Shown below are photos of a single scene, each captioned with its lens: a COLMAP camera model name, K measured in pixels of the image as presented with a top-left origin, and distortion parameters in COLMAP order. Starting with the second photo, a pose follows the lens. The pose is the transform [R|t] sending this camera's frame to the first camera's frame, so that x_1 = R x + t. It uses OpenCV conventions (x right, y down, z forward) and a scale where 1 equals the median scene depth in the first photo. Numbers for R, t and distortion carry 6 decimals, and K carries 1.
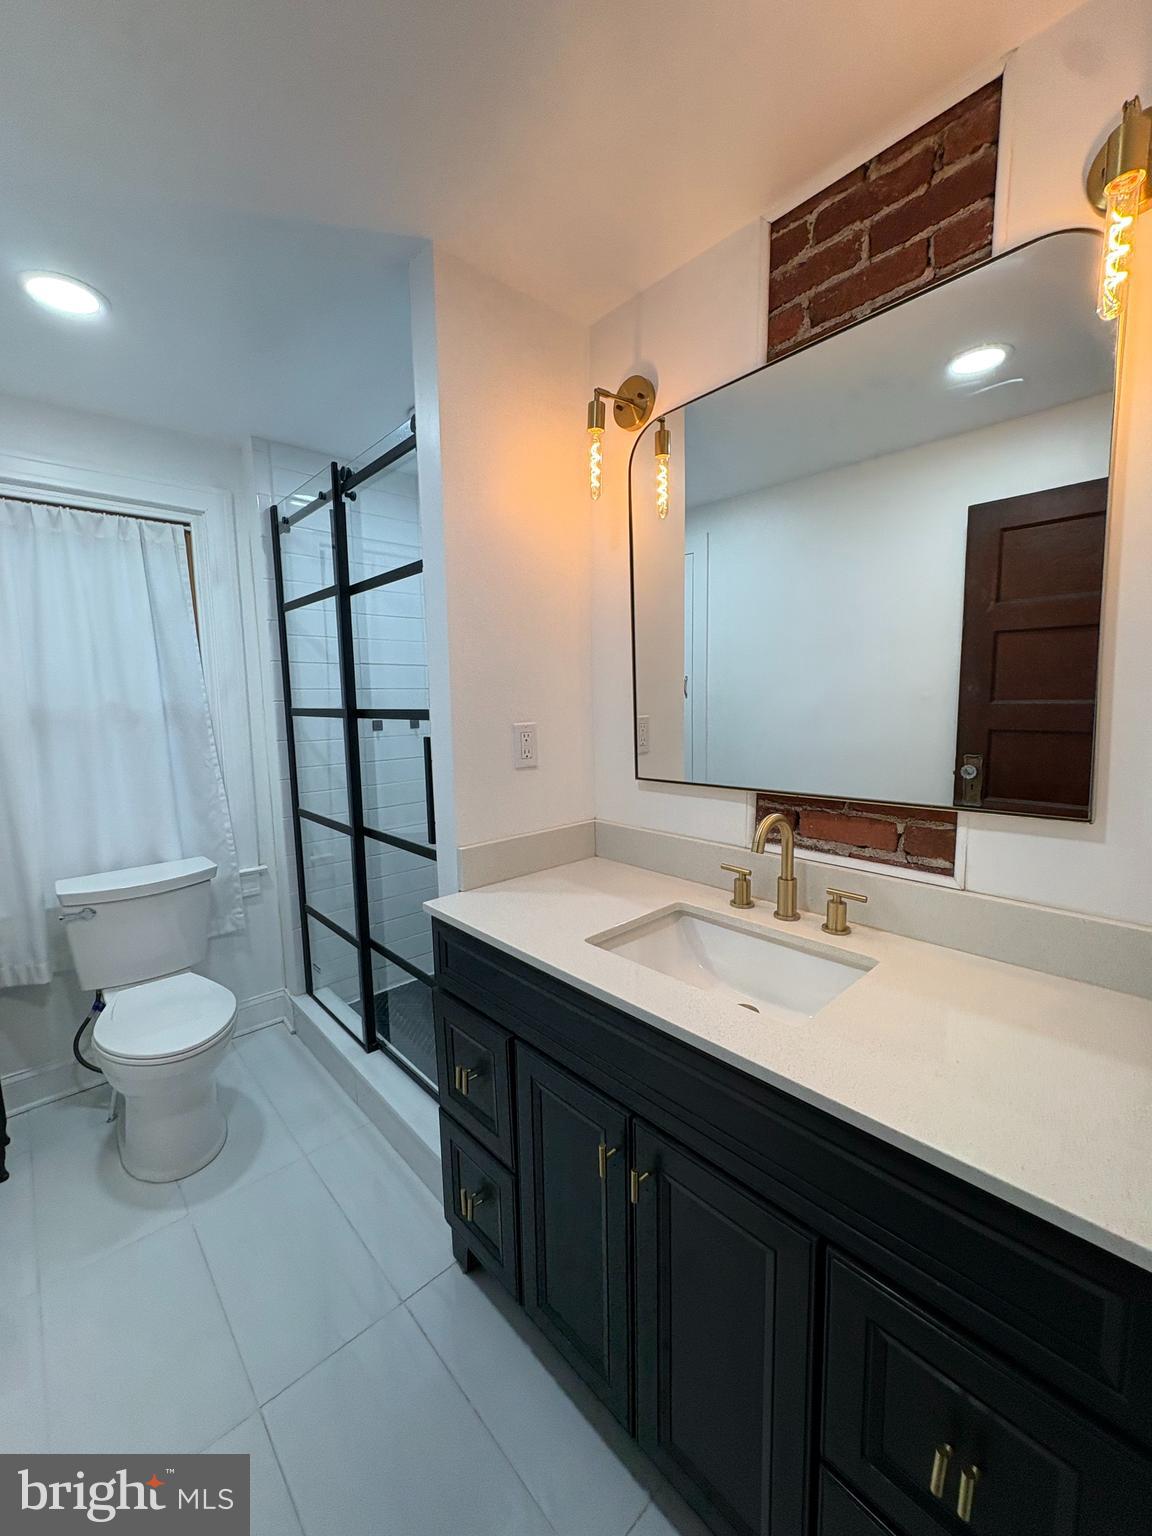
lens RADIAL K [[608.6, 0, 574.9], [0, 608.6, 767.5], [0, 0, 1]] dist [0.001545, -0.000106]
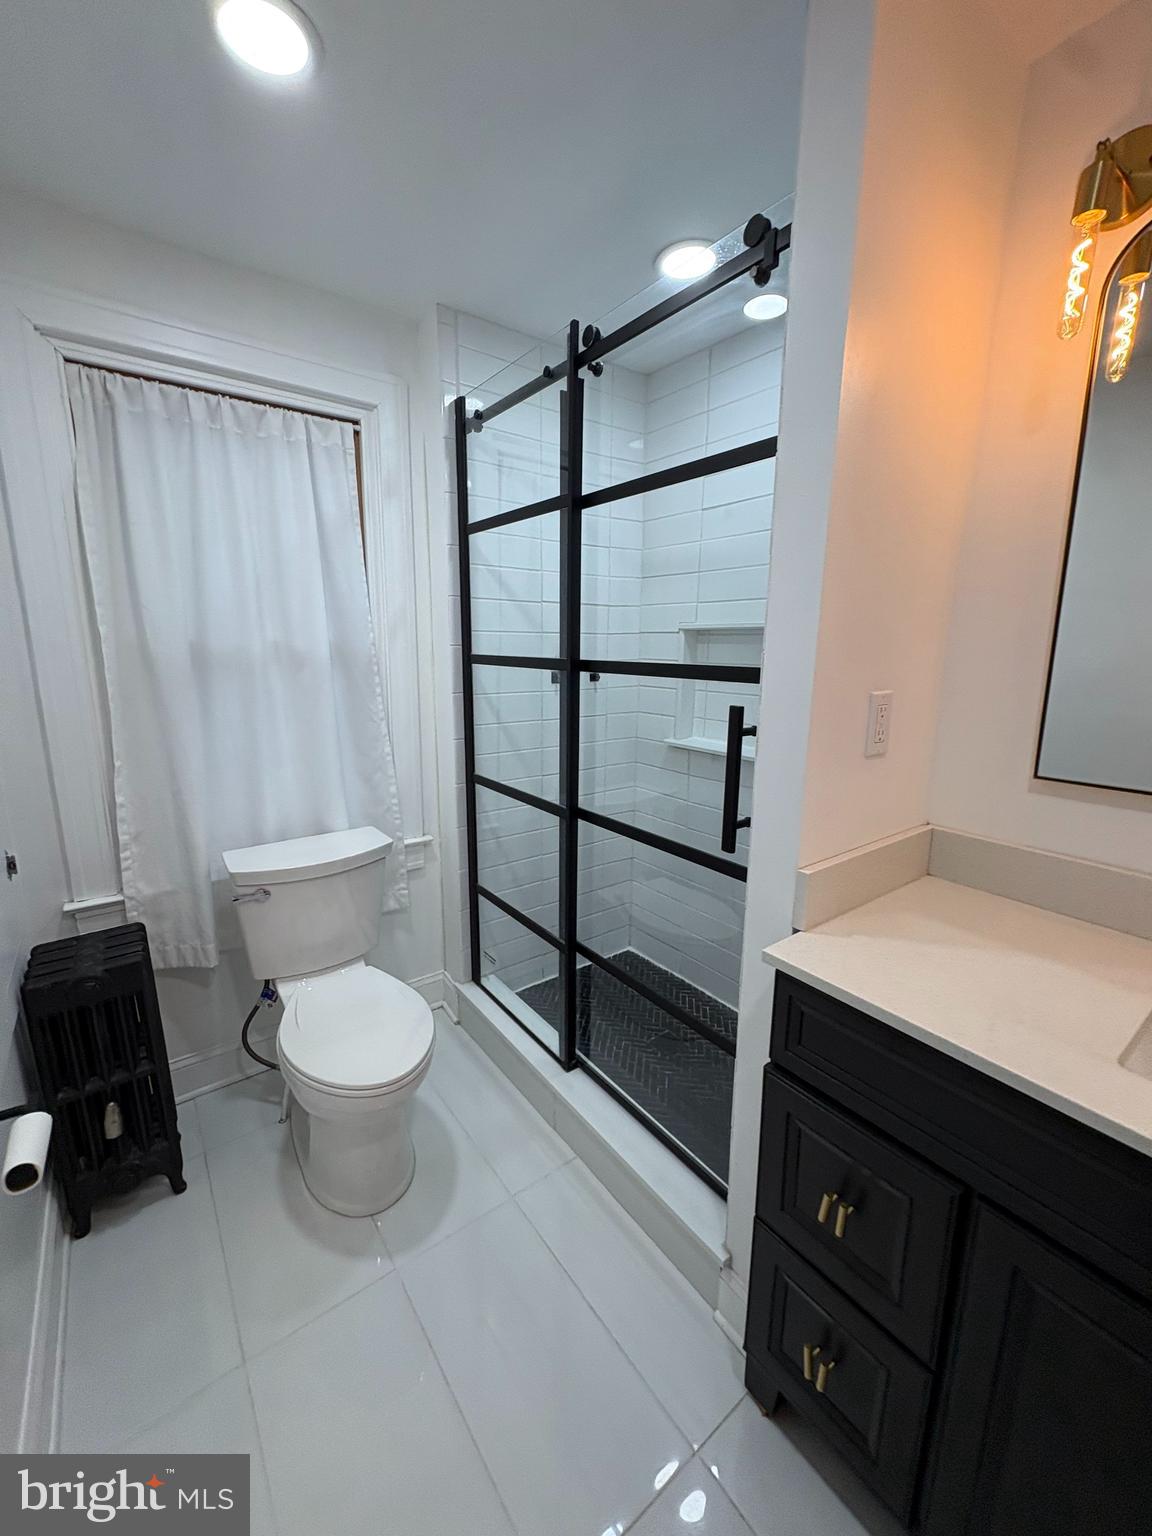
lens RADIAL K [[608.6, 0, 574.9], [0, 608.6, 767.5], [0, 0, 1]] dist [0.001545, -0.000106]
pose [[0.994033, 0.047549, -0.098173, -0.264240], [-0.038829, 0.995284, 0.088890, -0.025831], [0.101937, -0.084548, 0.991191, 0.199180]]
